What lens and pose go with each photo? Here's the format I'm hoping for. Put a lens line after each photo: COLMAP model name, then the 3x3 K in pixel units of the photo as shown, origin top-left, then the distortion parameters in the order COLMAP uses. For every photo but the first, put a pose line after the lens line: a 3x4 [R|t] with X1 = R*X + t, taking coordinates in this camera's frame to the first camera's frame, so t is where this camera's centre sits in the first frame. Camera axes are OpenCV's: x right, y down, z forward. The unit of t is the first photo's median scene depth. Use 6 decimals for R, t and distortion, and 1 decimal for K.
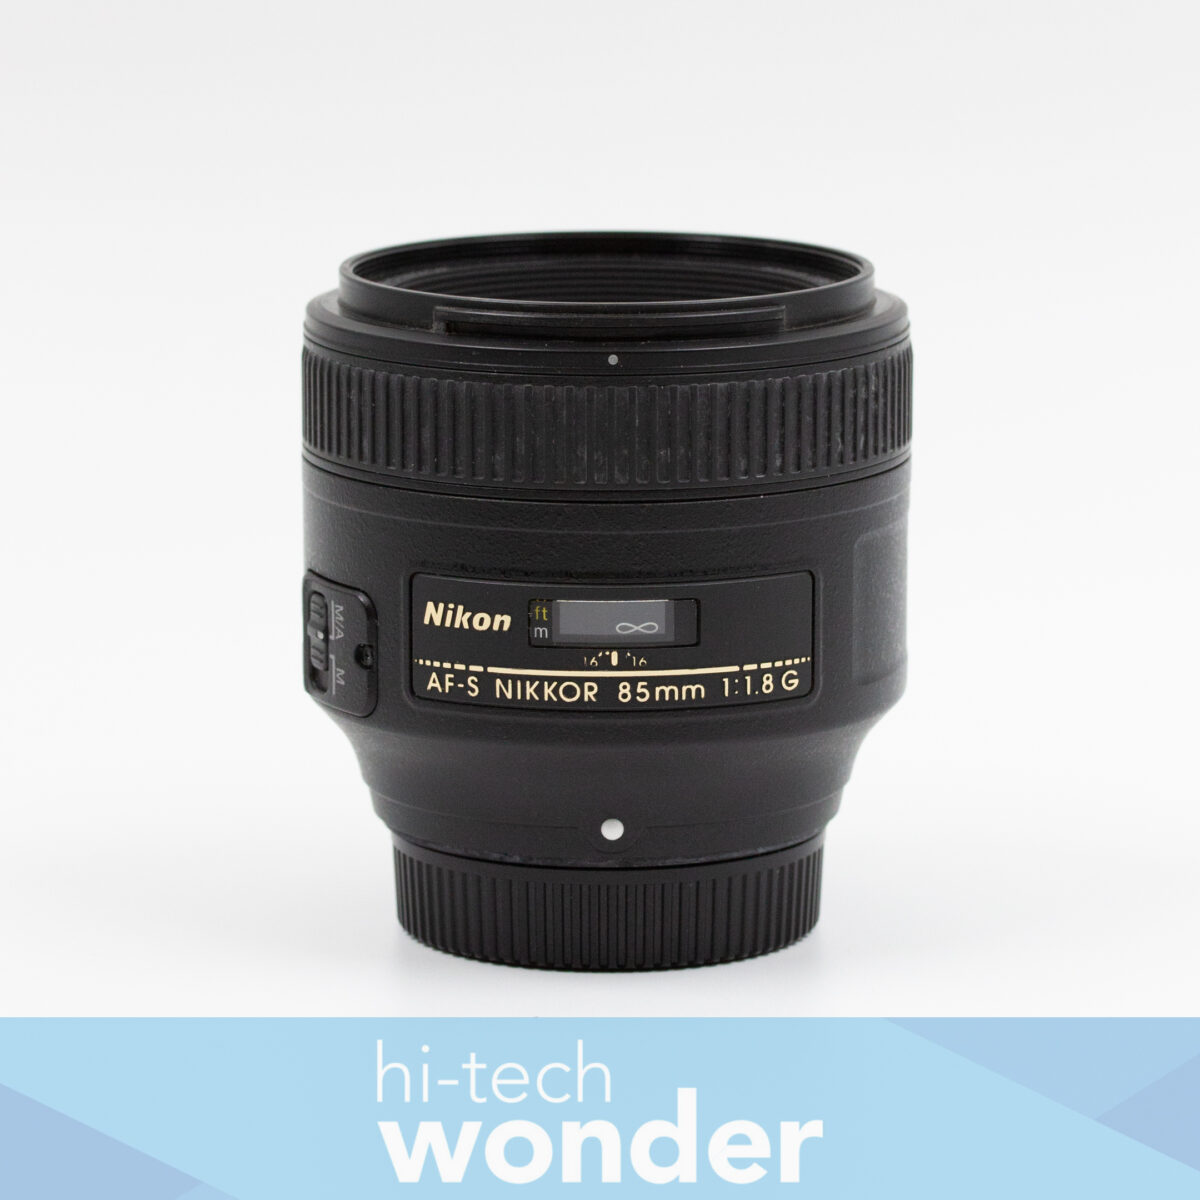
lens RADIAL K [[7232.6, 0, 600.0], [0, 7232.6, 600.0], [0, 0, 1]] dist [-0.295978, -8.711068]
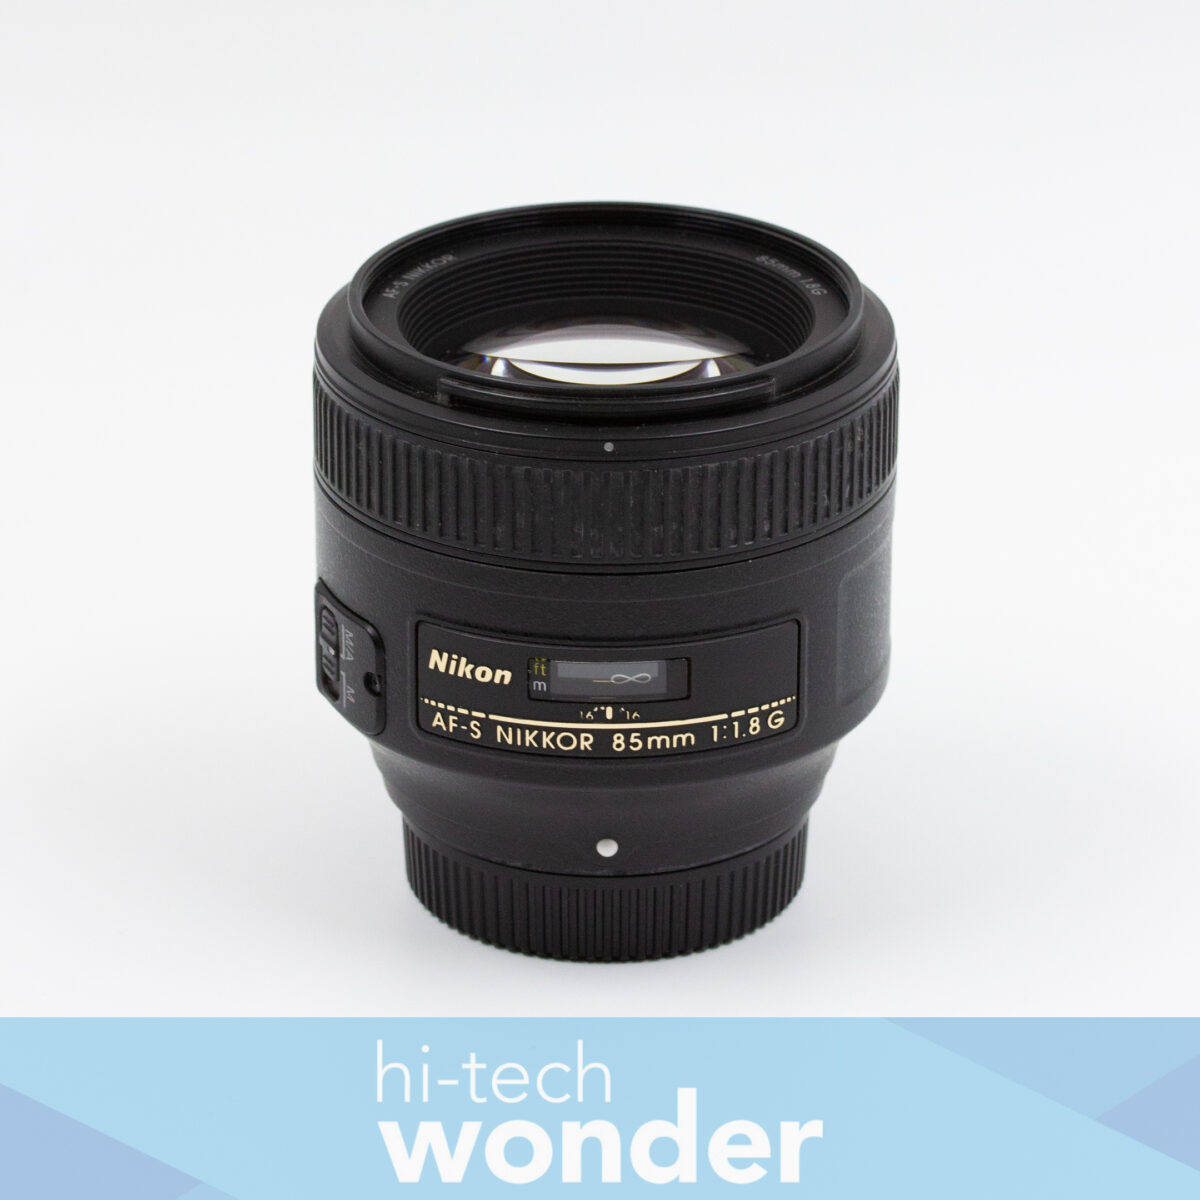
lens RADIAL K [[7232.6, 0, 600.0], [0, 7232.6, 600.0], [0, 0, 1]] dist [-0.295978, -8.711068]
pose [[0.999947, 0.006747, -0.007818, 0.008775], [-0.004780, 0.973473, 0.228752, -0.248487], [0.009154, -0.228703, 0.973453, -0.024284]]
